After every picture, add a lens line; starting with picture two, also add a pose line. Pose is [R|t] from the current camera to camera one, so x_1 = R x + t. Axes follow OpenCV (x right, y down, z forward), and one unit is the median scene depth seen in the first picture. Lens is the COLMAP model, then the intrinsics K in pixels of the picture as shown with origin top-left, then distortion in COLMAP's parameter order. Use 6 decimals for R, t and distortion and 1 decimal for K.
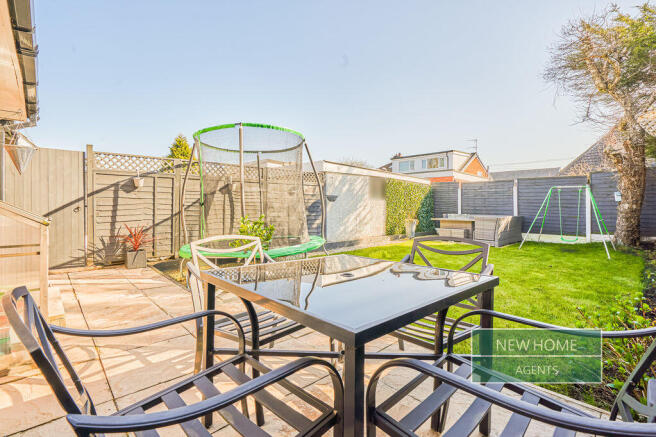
lens RADIAL K [[316.0, 0, 323.5], [0, 316.0, 206.6], [0, 0, 1]] dist [-0.009903, 0.002434]
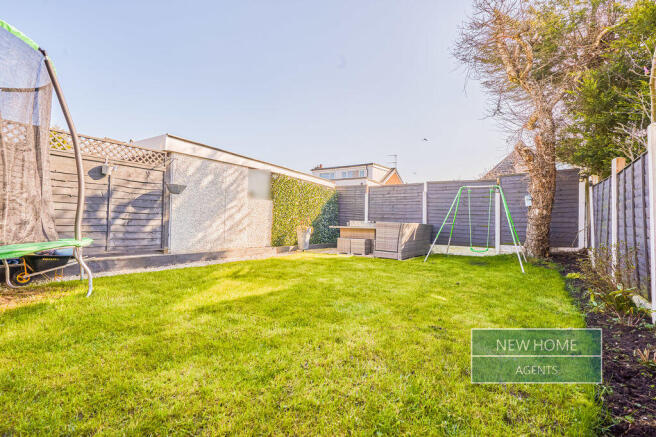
lens RADIAL K [[316.0, 0, 326.7], [0, 316.0, 218.7], [0, 0, 1]] dist [-0.009903, 0.002434]
pose [[0.975662, 0.023349, 0.218033, 0.179620], [-0.019223, 0.999594, -0.021028, 0.041085], [-0.218435, 0.016325, 0.975715, 0.239588]]
